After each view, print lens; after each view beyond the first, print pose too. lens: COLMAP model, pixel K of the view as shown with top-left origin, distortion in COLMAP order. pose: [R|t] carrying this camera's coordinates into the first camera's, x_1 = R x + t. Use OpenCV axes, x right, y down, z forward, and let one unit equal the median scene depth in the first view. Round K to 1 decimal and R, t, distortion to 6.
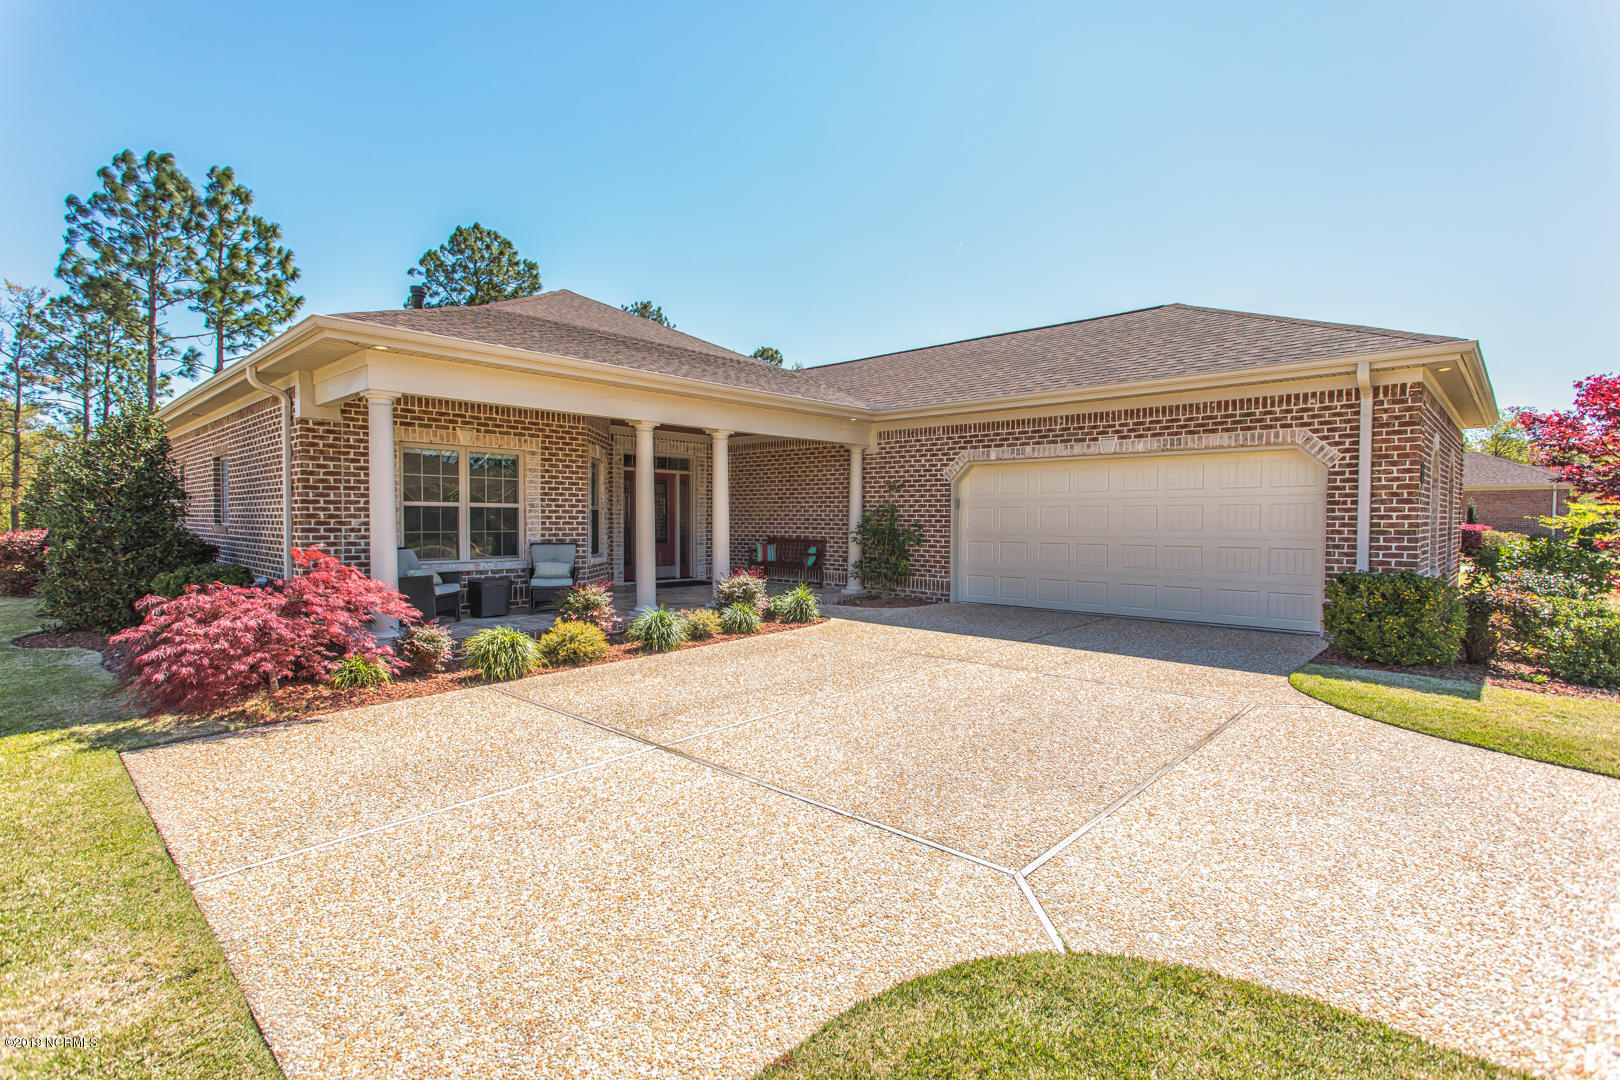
lens RADIAL K [[762.0, 0, 822.0], [0, 762.0, 536.8], [0, 0, 1]] dist [0.003860, 0.001307]
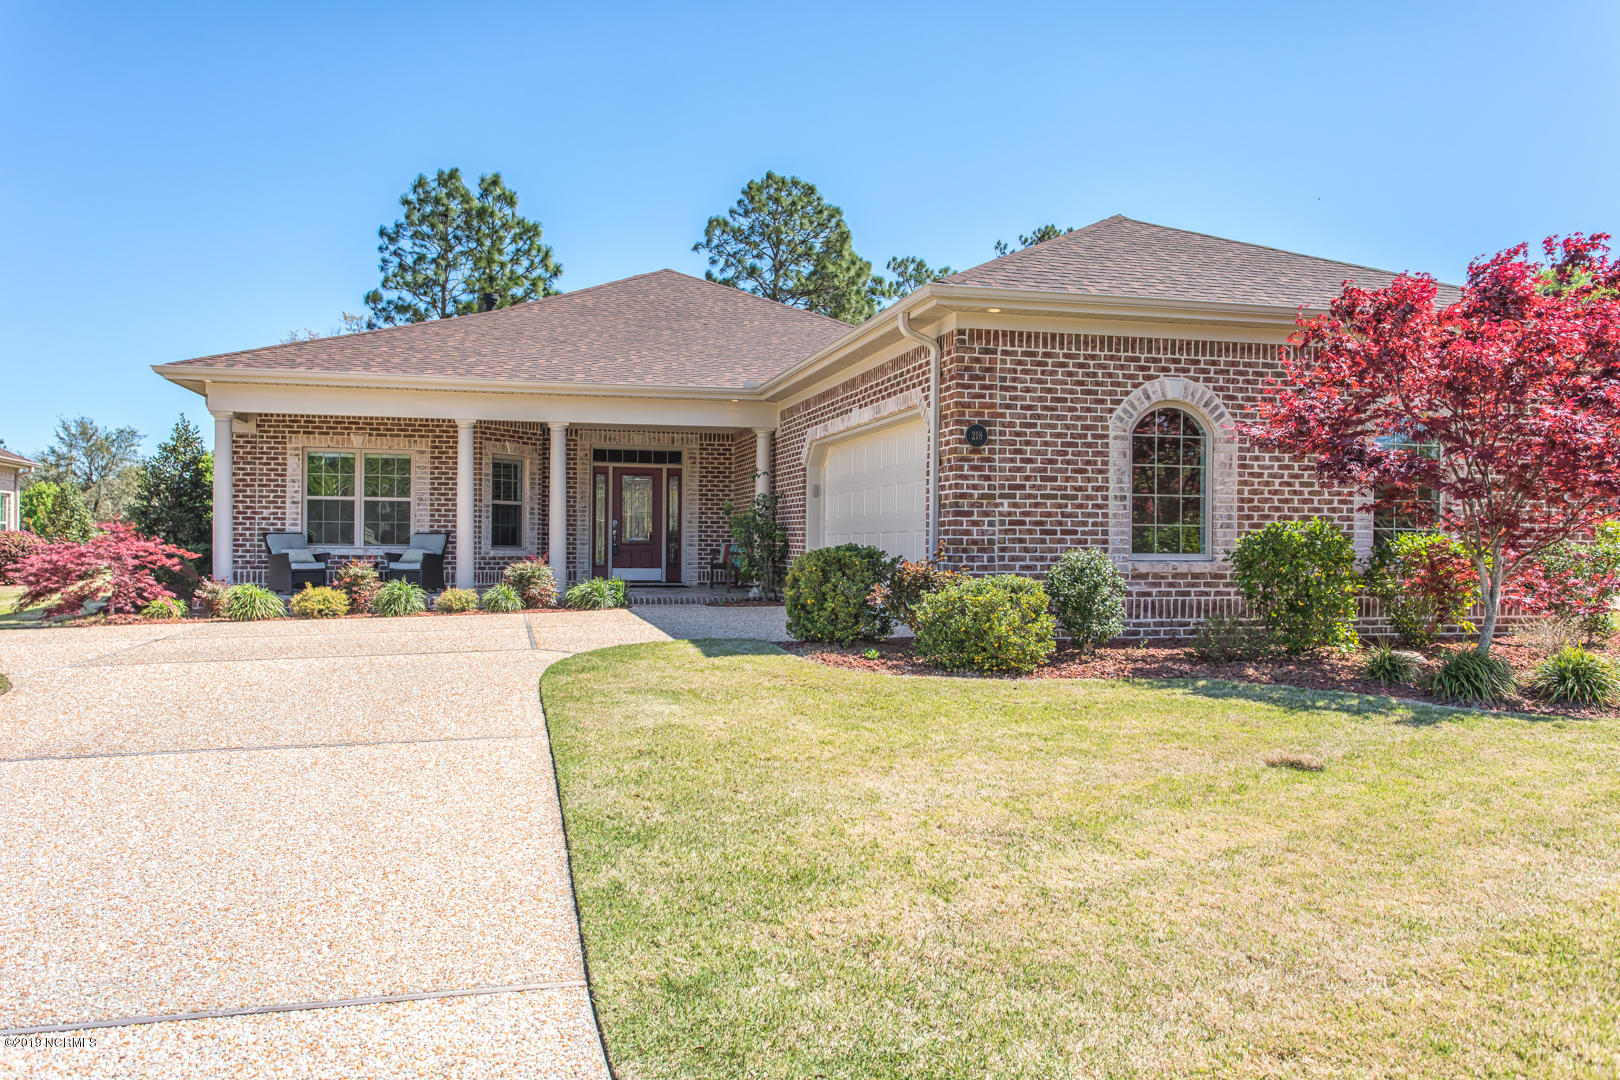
lens RADIAL K [[1207.4, 0, 805.0], [0, 1207.4, 539.4], [0, 0, 1]] dist [0.039611, -0.002857]
pose [[0.832243, -0.000683, -0.554410, 1.044202], [-0.016830, 0.999507, -0.026495, 0.053637], [0.554155, 0.031381, 0.831822, -0.153836]]
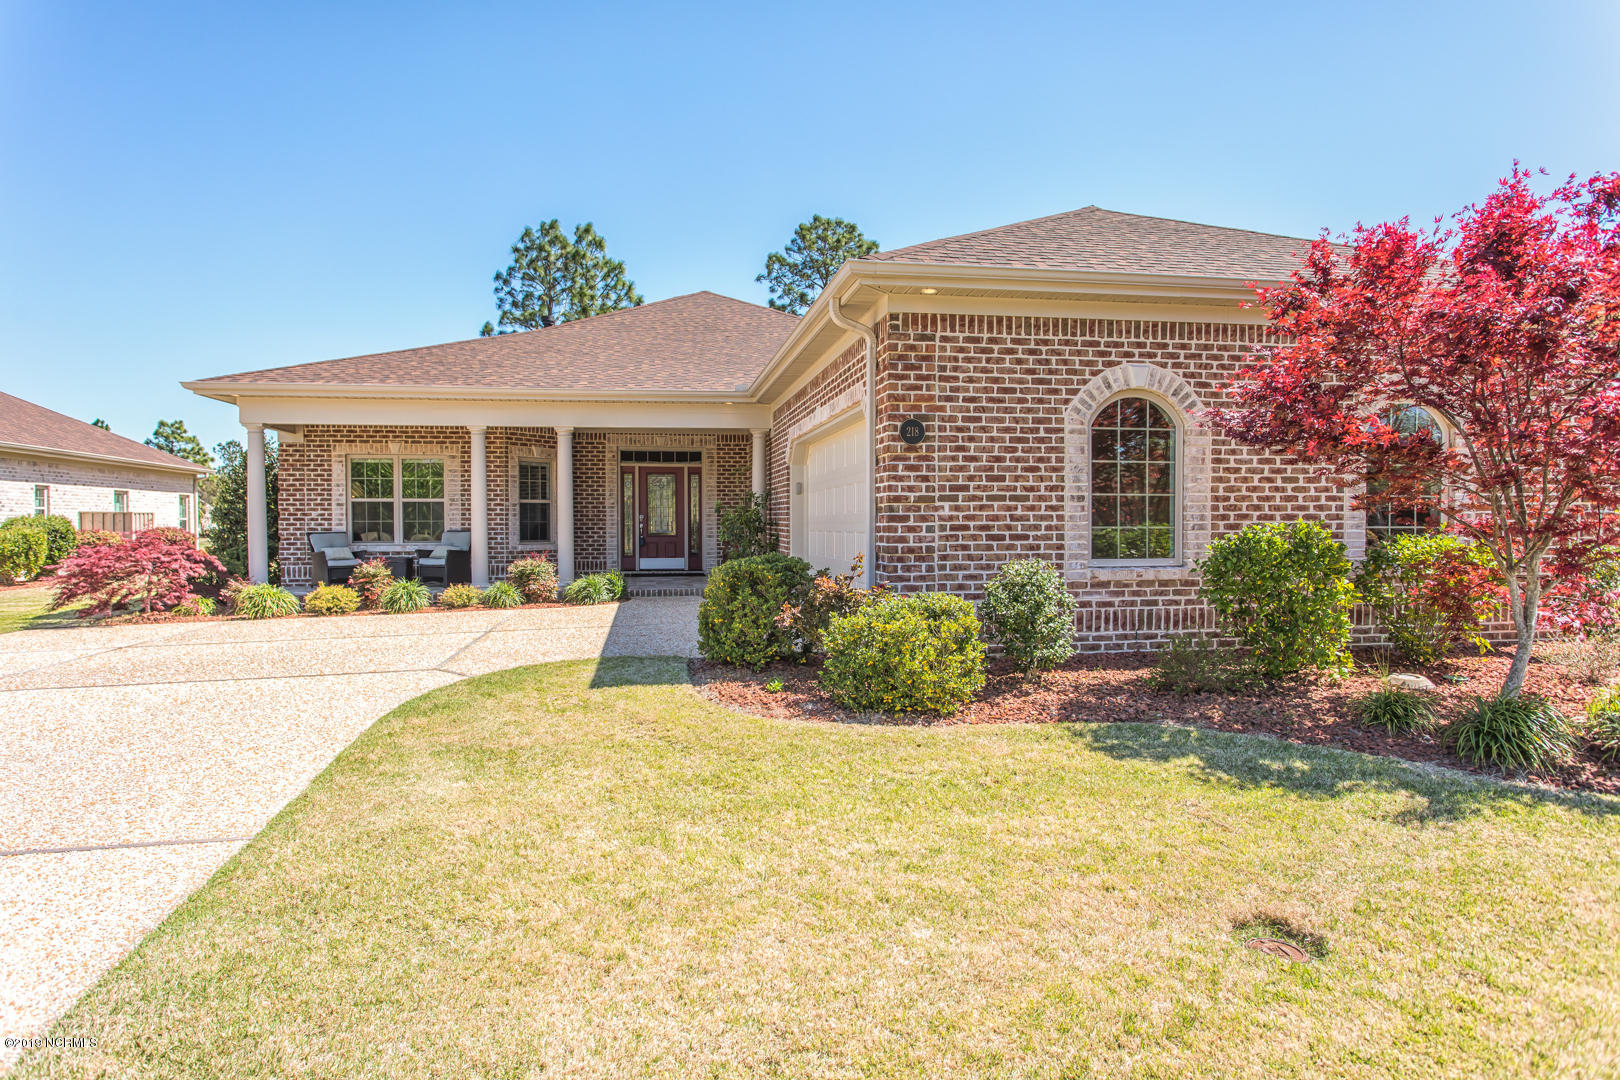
lens RADIAL K [[943.0, 0, 801.9], [0, 943.0, 539.3], [0, 0, 1]] dist [0.006343, 0.001571]
pose [[0.785343, 0.004572, -0.619044, 0.977870], [-0.007637, 0.999968, -0.002302, 0.020813], [0.619013, 0.006536, 0.785353, 0.155382]]
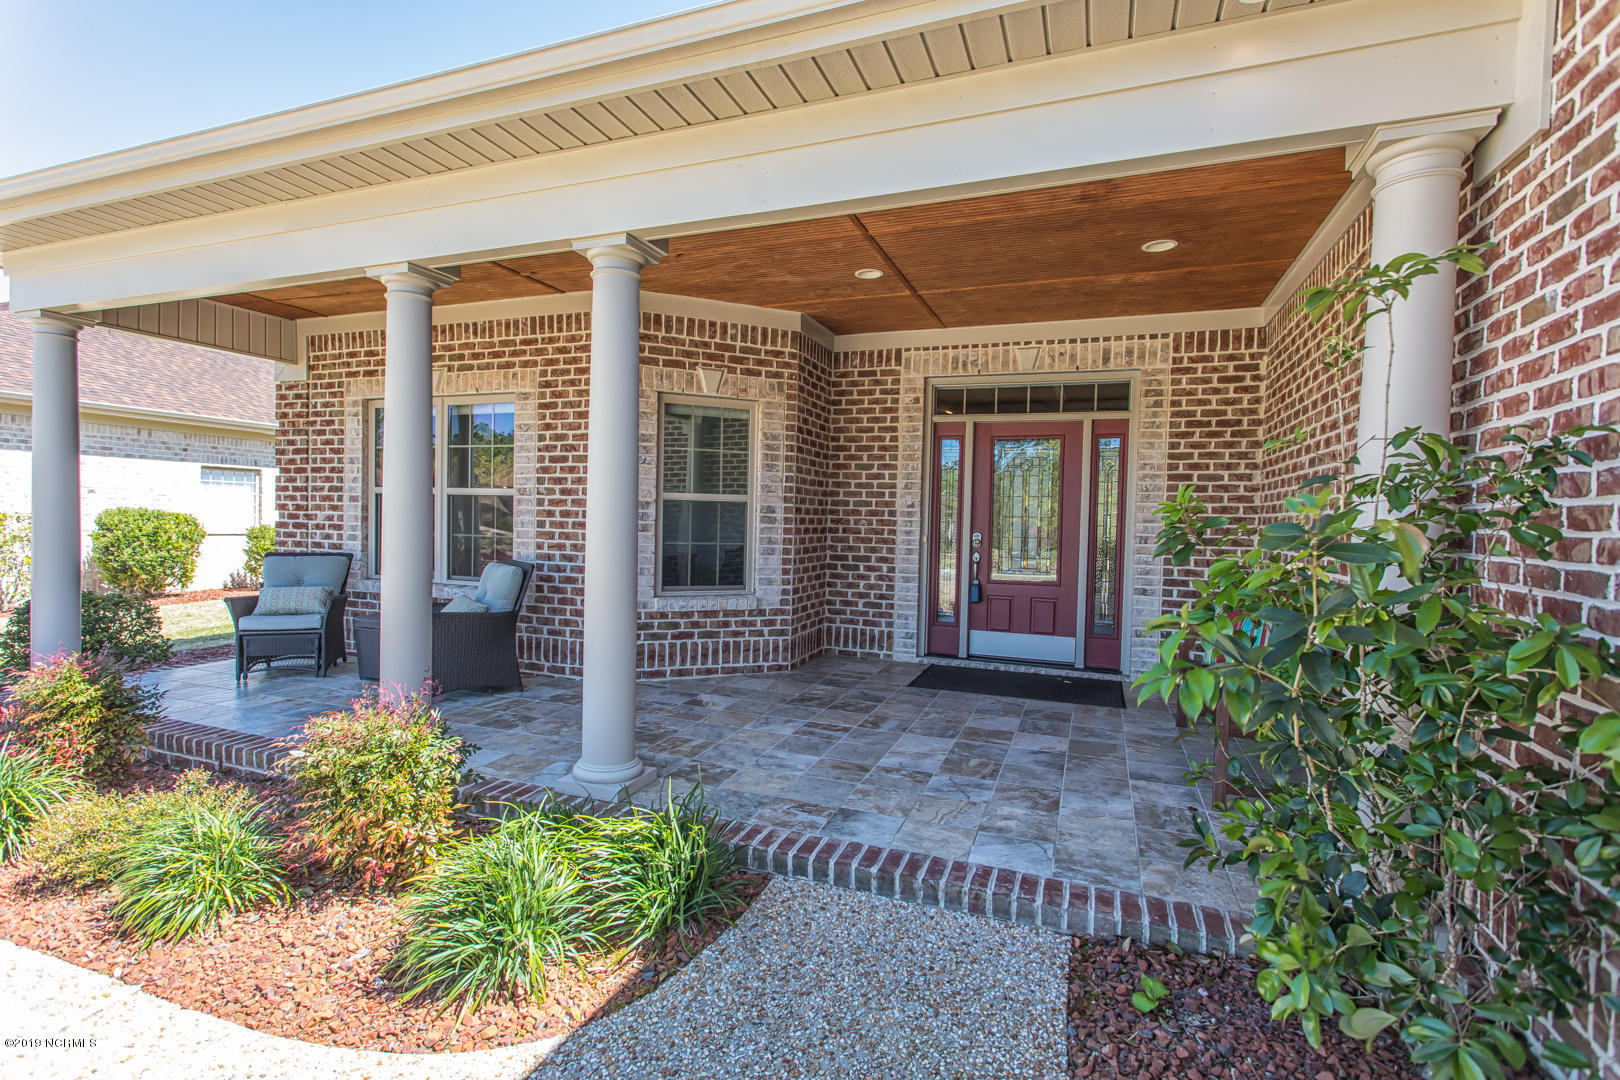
lens RADIAL K [[762.0, 0, 804.0], [0, 762.0, 536.2], [0, 0, 1]] dist [0.003860, 0.001307]
pose [[0.361651, 0.025062, -0.931977, 0.204988], [-0.042881, 0.999028, 0.010225, -0.022511], [0.931327, 0.036267, 0.362374, 0.972375]]
